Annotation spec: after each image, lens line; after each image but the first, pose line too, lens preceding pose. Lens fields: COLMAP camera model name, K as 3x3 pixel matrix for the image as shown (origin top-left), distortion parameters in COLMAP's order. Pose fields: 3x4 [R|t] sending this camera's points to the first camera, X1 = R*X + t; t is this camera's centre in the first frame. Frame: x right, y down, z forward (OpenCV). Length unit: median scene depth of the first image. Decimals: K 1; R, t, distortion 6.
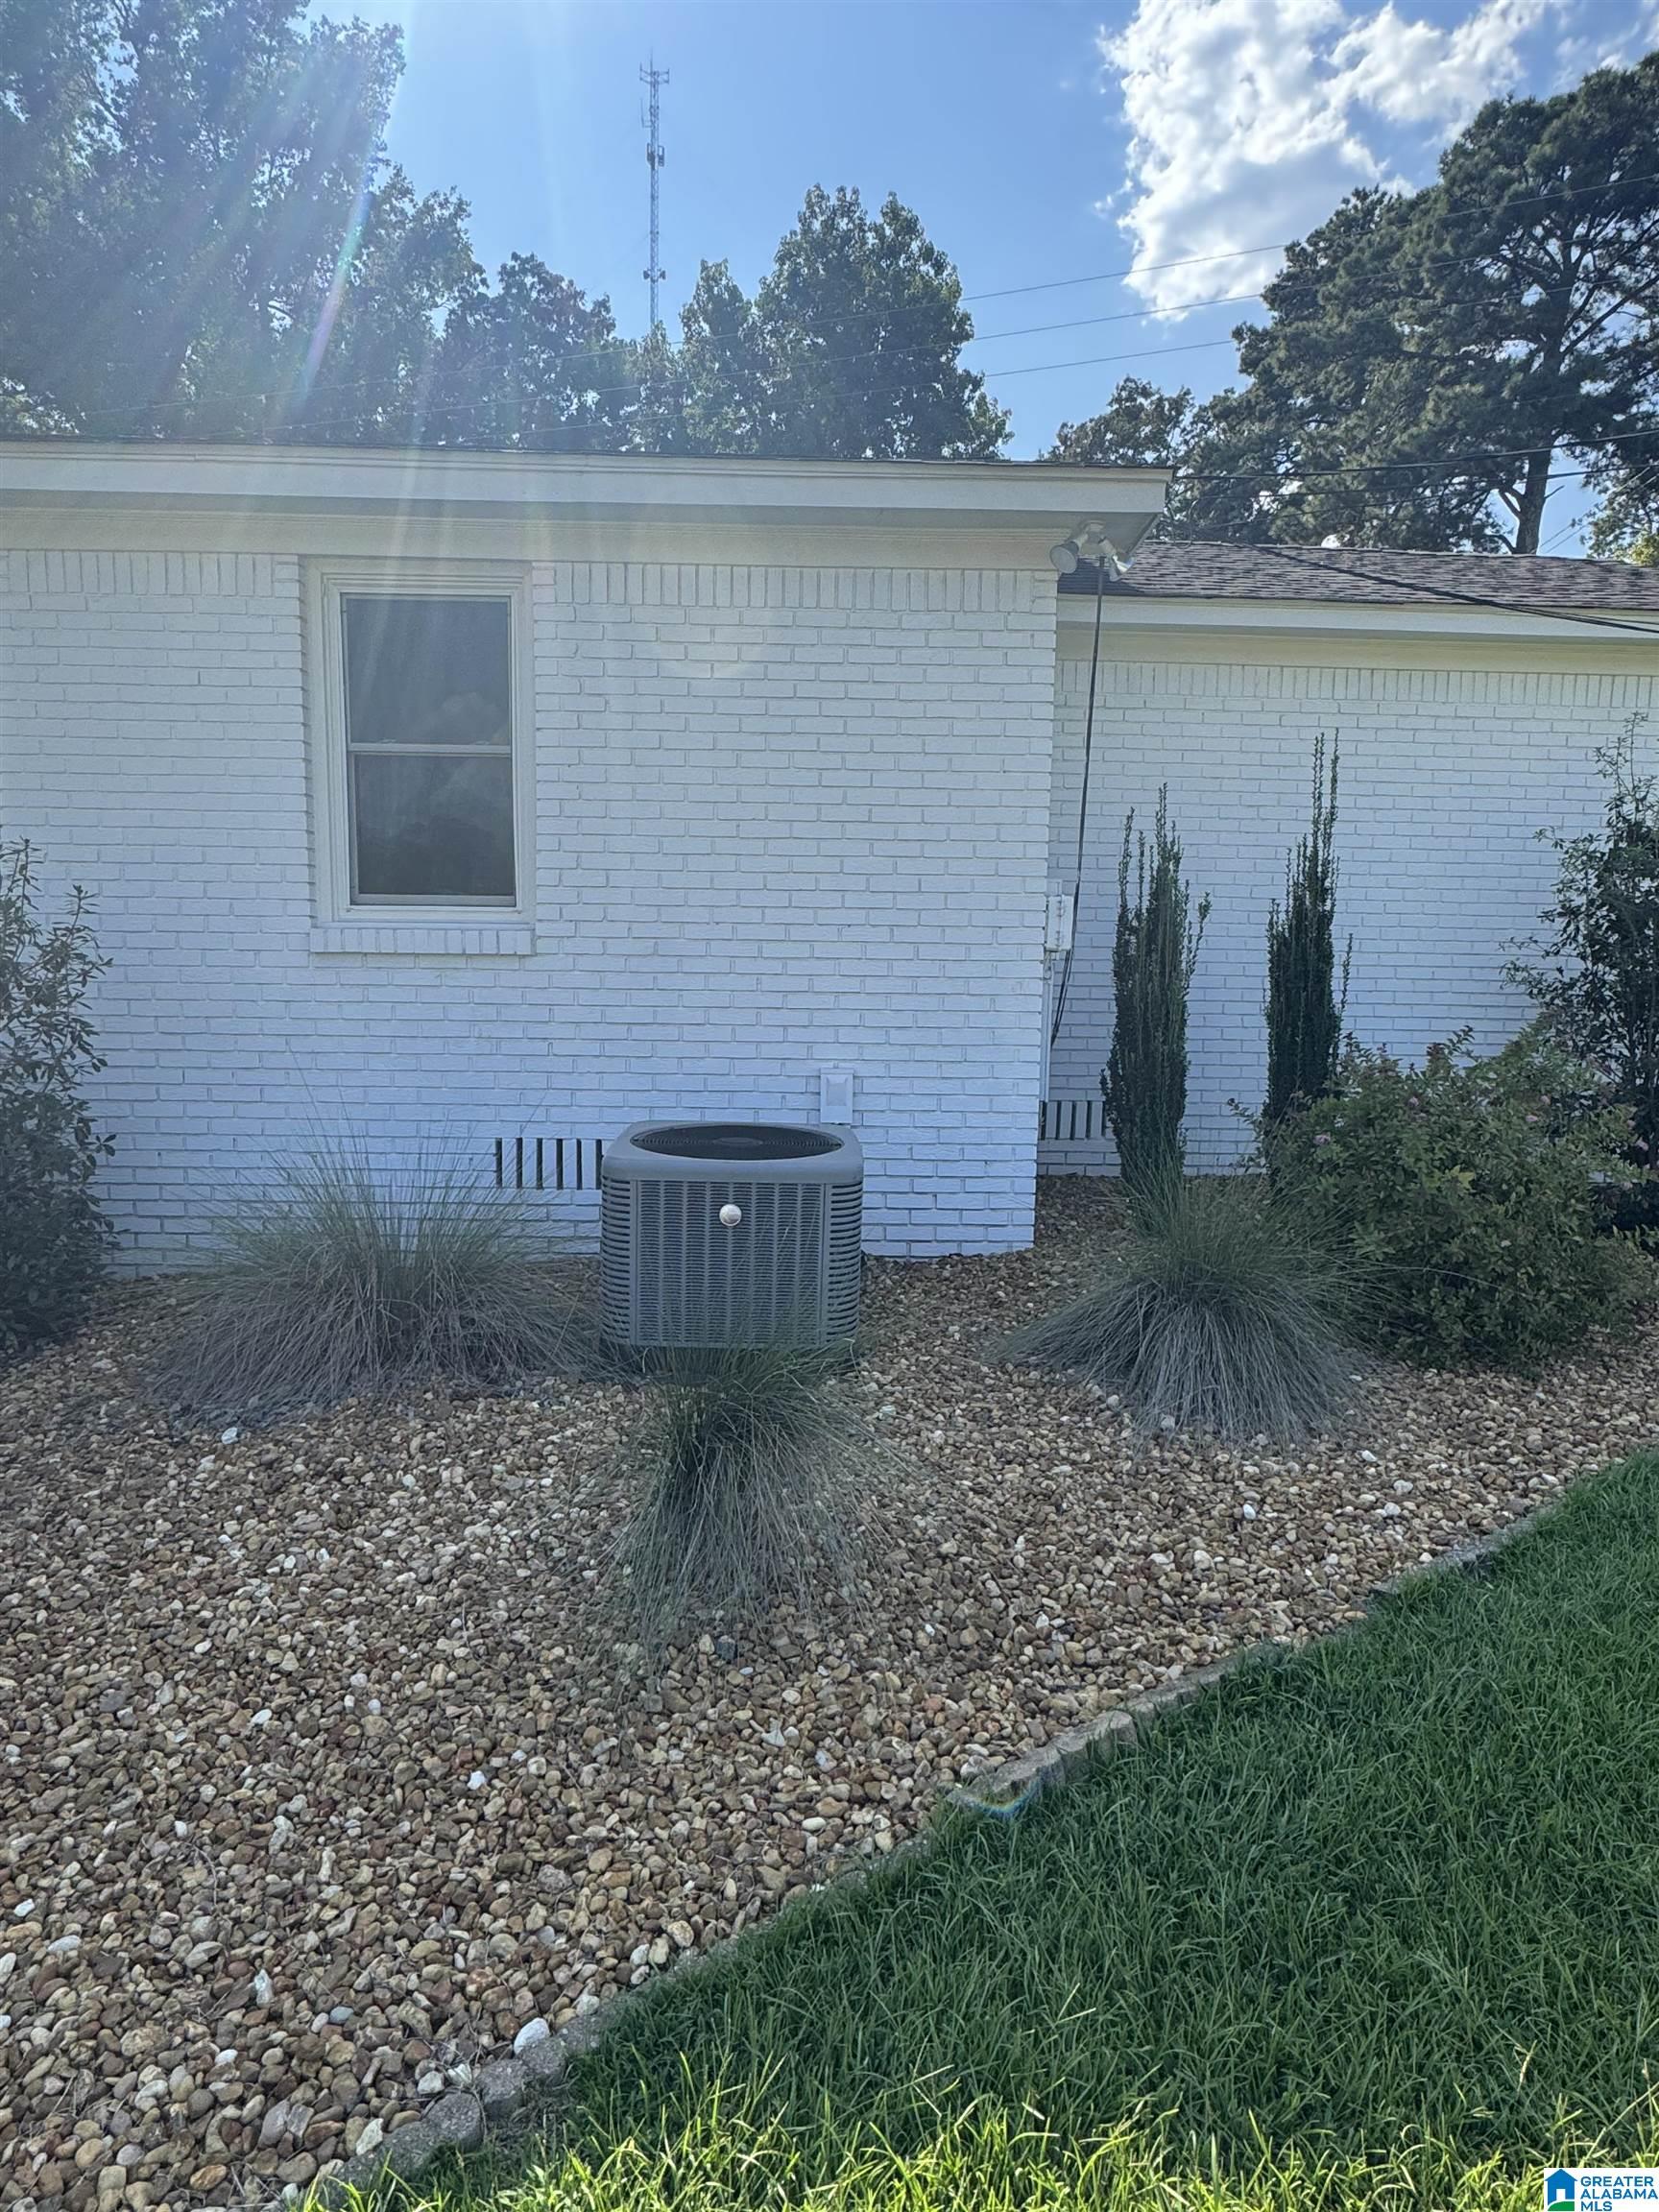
lens RADIAL K [[1200.0, 0, 830.1], [0, 1200.0, 1111.0], [0, 0, 1]] dist [0.003489, 0.000828]
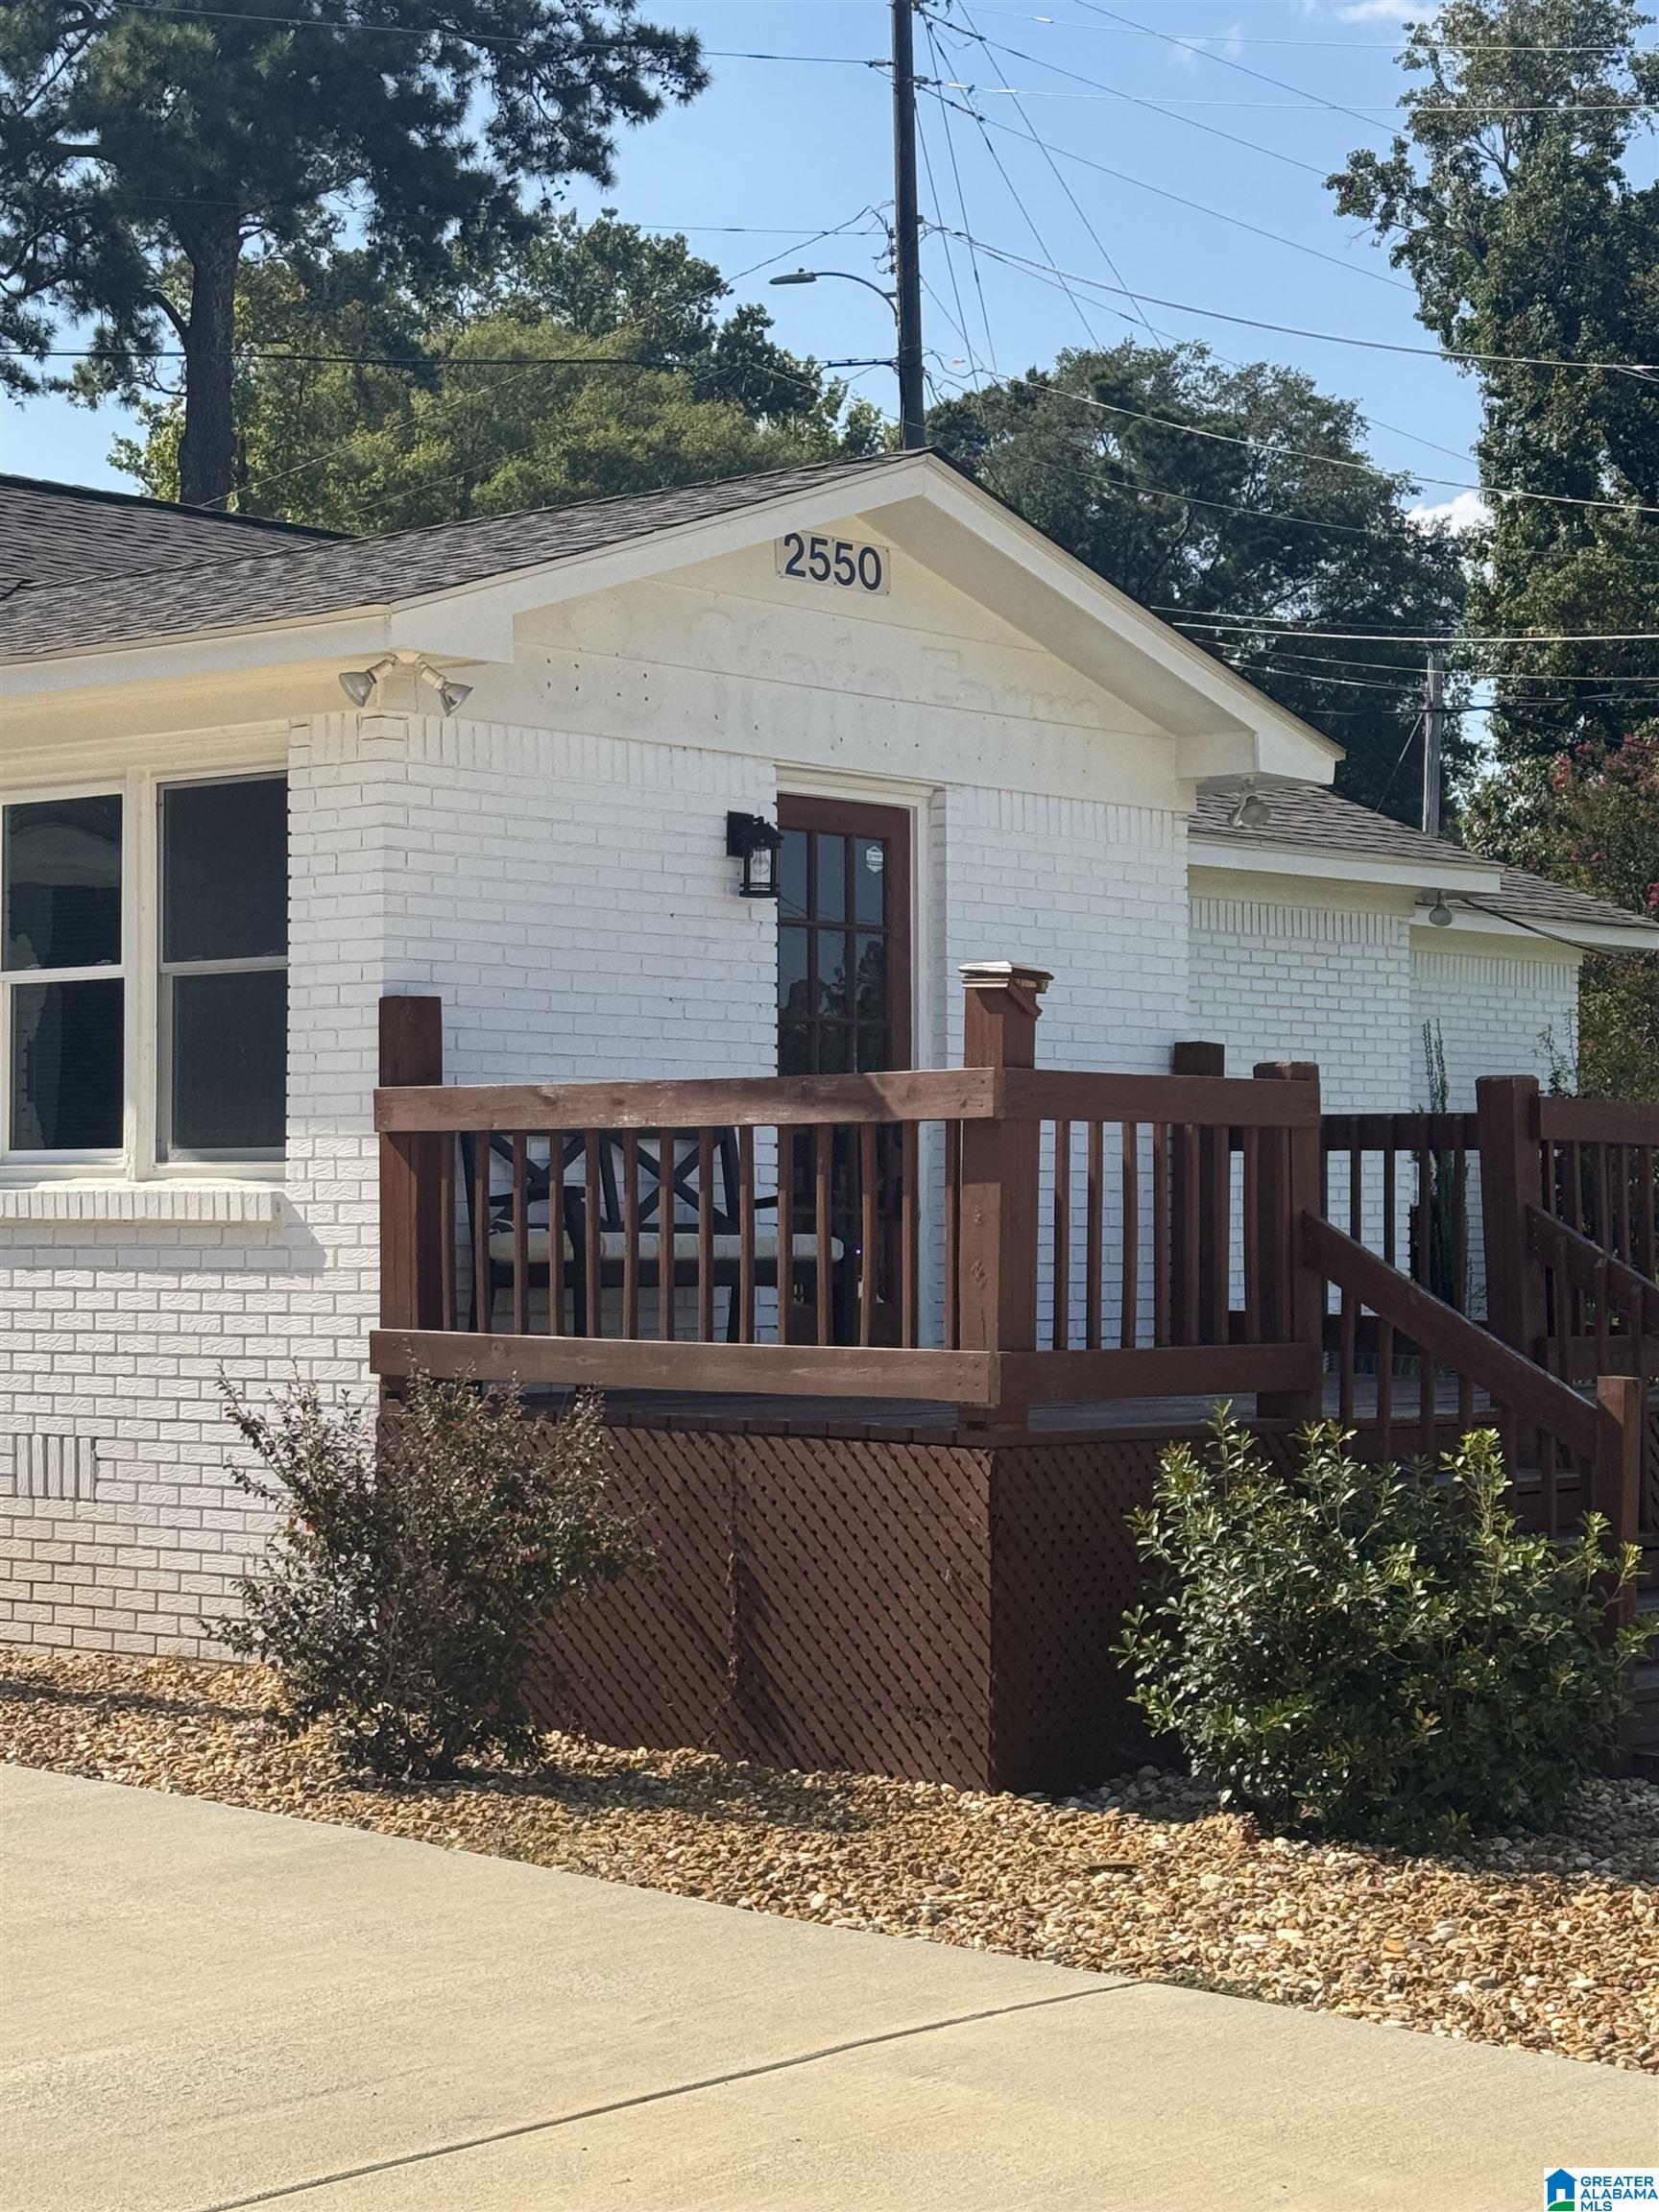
lens RADIAL K [[4131.7, 0, 832.2], [0, 4131.7, 1100.8], [0, 0, 1]] dist [0.132098, 0.000000]
pose [[0.683991, 0.011885, 0.729394, -0.407620], [0.108435, 0.987103, -0.117769, 0.024930], [-0.721386, 0.159645, 0.673881, -0.180825]]
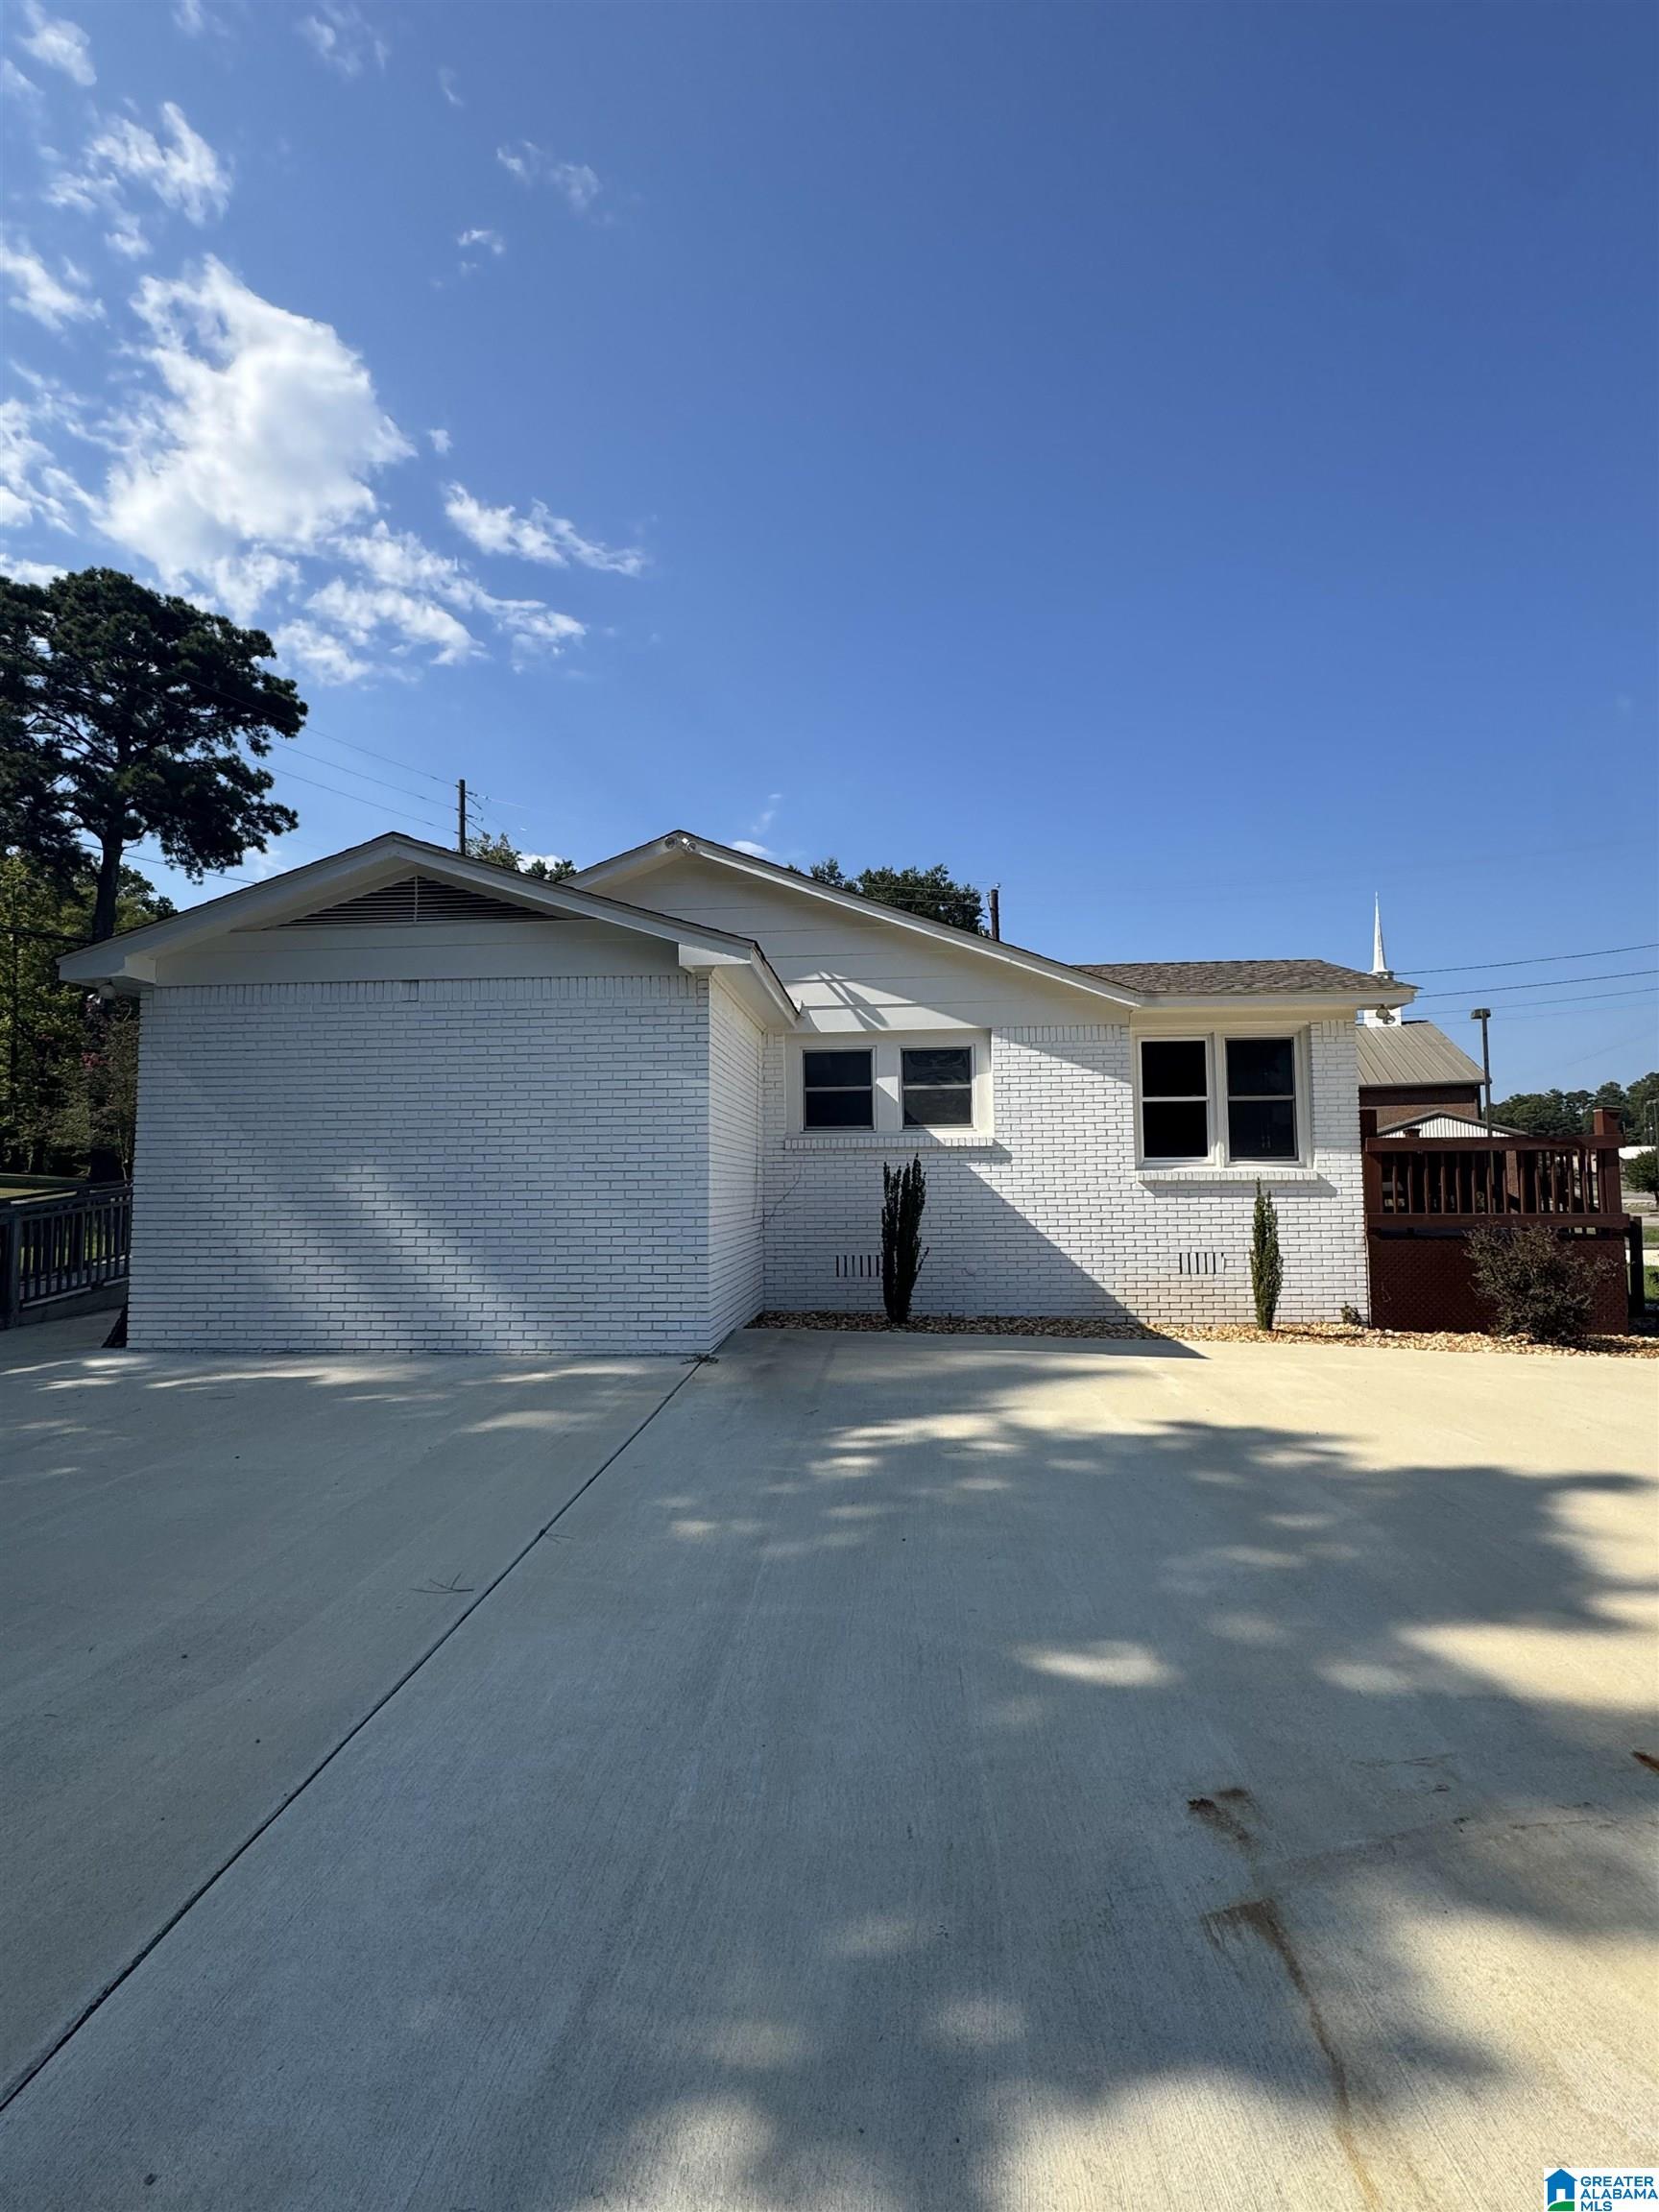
lens RADIAL K [[1065.6, 0, 847.0], [0, 1065.6, 1108.7], [0, 0, 1]] dist [-0.008205, 0.000095]
pose [[0.101221, 0.057147, 0.993221, -0.471574], [0.151207, 0.985867, -0.072134, -0.023168], [-0.983306, 0.157484, 0.091149, 0.148344]]
